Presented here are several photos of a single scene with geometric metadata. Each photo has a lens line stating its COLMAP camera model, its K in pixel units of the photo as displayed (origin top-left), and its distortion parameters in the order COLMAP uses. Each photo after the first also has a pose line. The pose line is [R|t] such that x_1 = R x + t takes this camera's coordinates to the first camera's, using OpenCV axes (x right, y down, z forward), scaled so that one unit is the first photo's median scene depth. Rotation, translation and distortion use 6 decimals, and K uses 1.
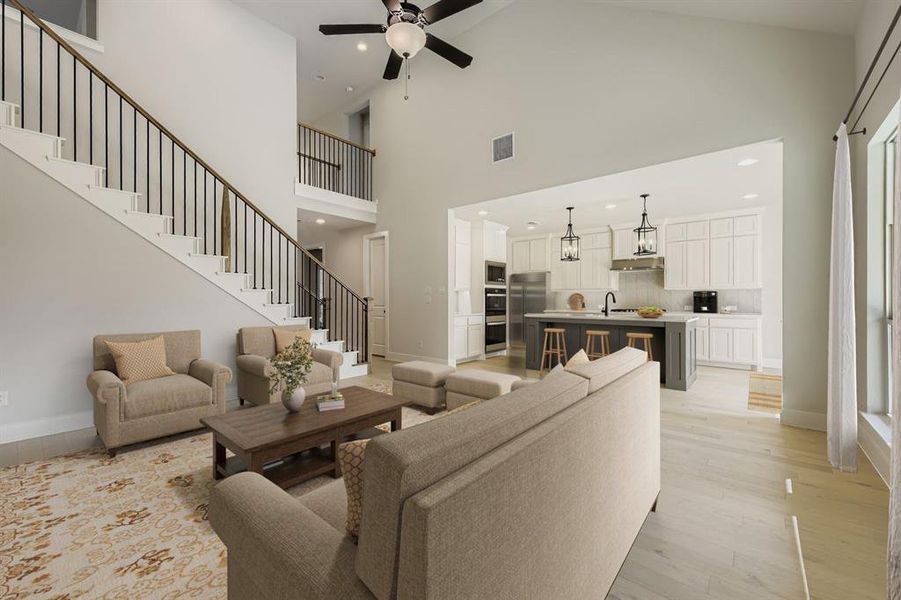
lens RADIAL K [[356.3, 0, 451.7], [0, 356.3, 298.2], [0, 0, 1]] dist [0.000017, 0.000085]
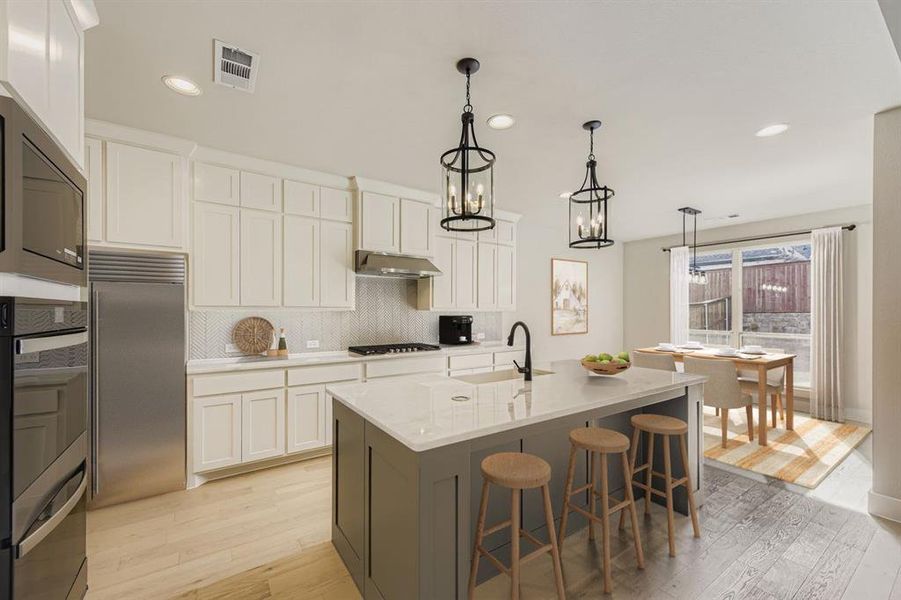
lens RADIAL K [[356.3, 0, 450.8], [0, 356.3, 307.5], [0, 0, 1]] dist [0.000017, 0.000085]
pose [[0.269213, 0.011861, 0.963008, 0.014487], [-0.003209, 0.999930, -0.011418, -0.025221], [-0.963075, -0.000017, 0.269233, 0.829639]]
